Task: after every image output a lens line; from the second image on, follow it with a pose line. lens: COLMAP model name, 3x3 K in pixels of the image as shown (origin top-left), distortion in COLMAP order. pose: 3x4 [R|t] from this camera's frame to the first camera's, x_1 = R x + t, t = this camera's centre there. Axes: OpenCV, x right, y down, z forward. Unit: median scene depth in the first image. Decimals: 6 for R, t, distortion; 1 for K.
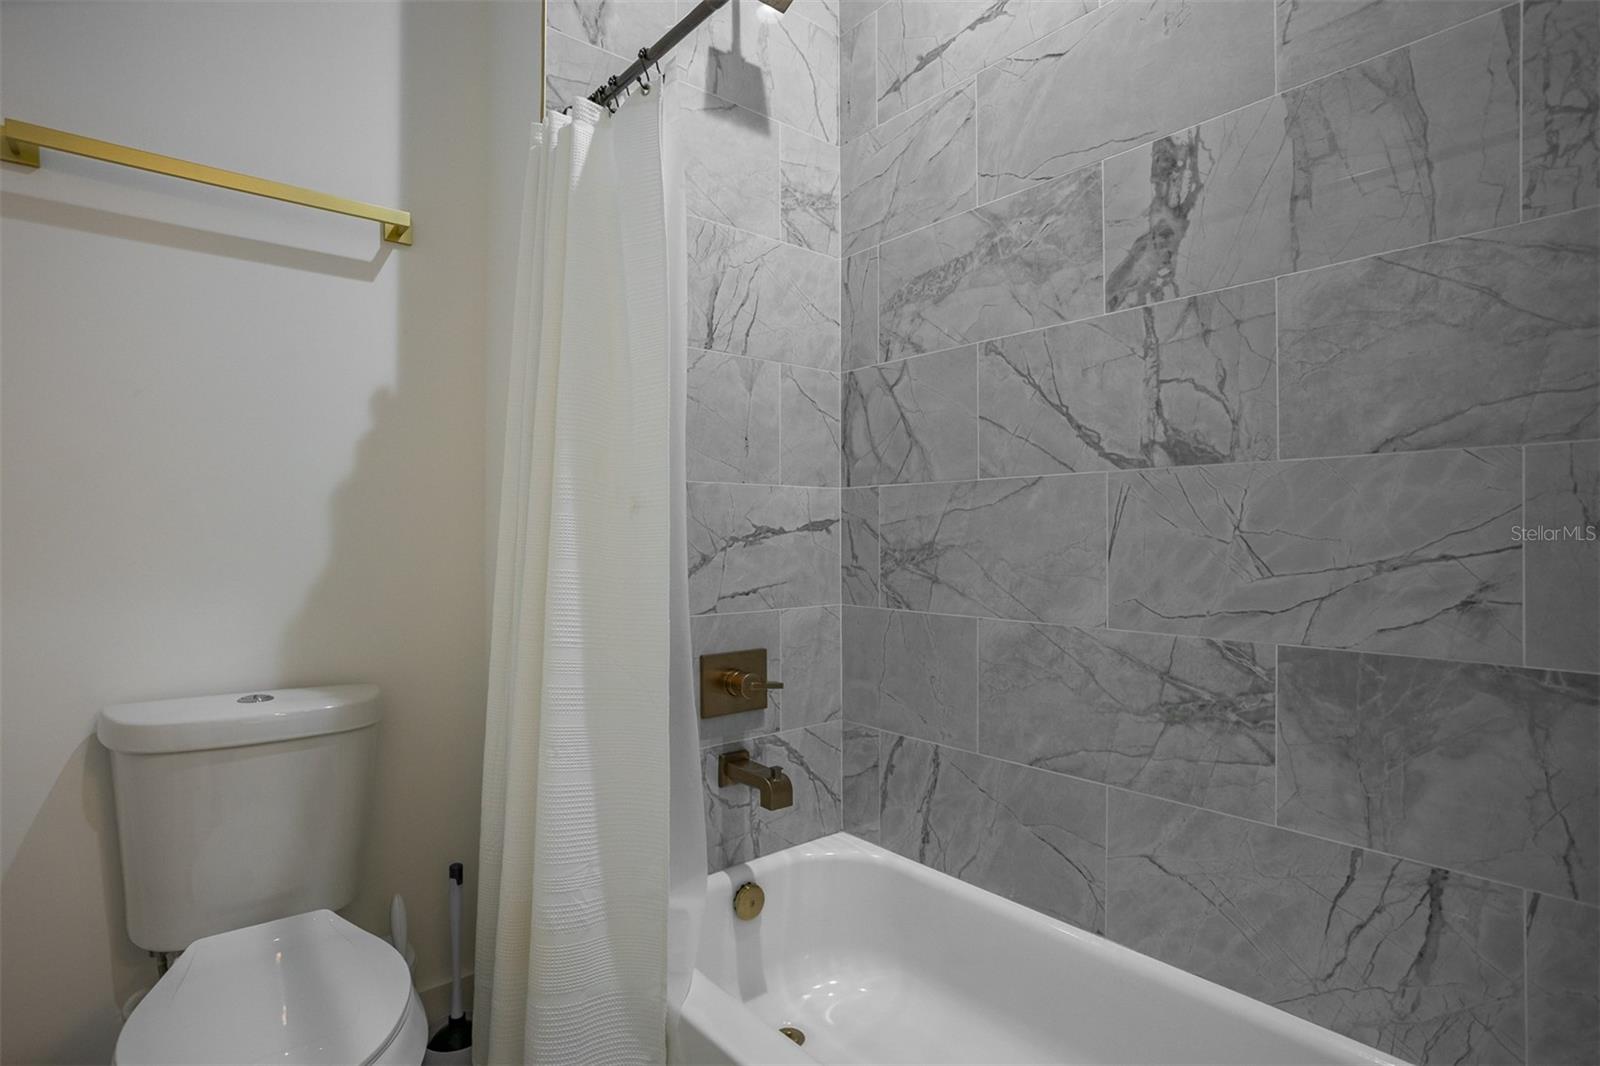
lens RADIAL K [[805.7, 0, 800.0], [0, 805.7, 533.0], [0, 0, 1]] dist [-0.054096, 0.031822]
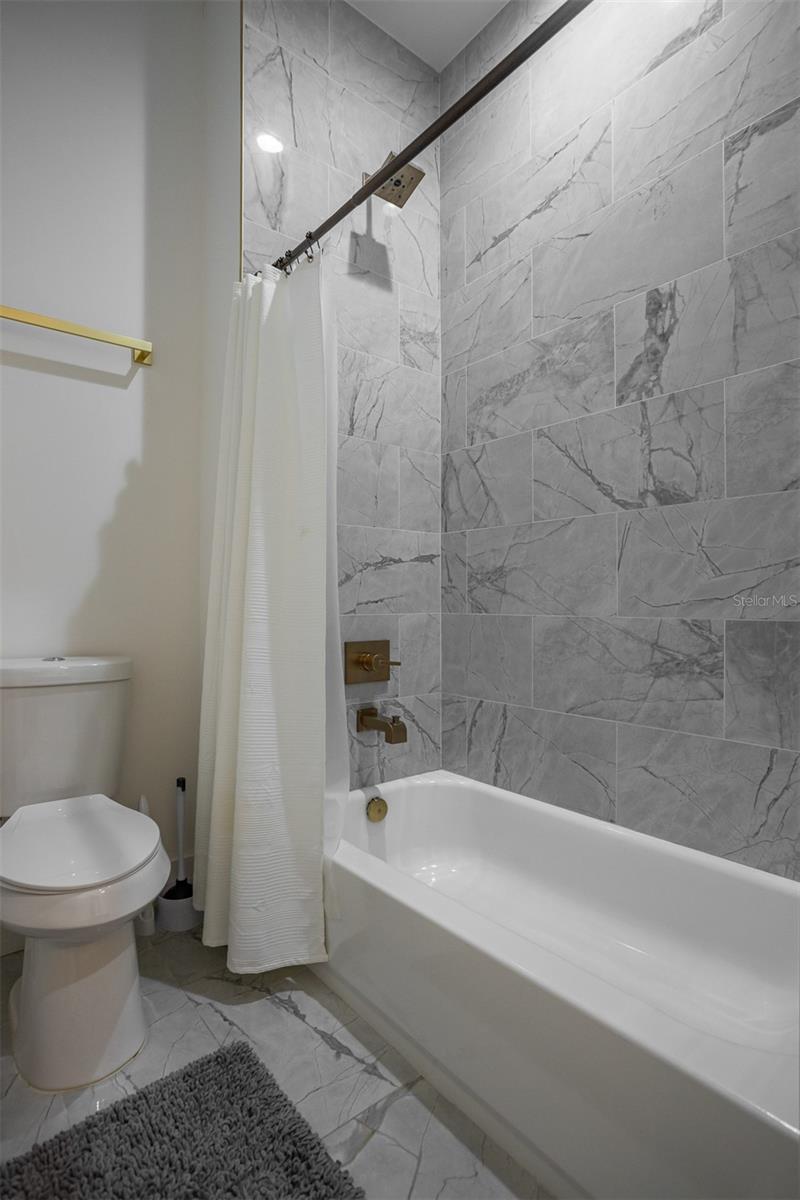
lens RADIAL K [[604.3, 0, 407.2], [0, 604.3, 599.3], [0, 0, 1]] dist [-0.054096, 0.031822]
pose [[0.999911, 0.001528, -0.013218, 0.006093], [-0.001525, 0.999999, 0.000218, 0.080530], [0.013218, -0.000198, 0.999913, -0.119243]]
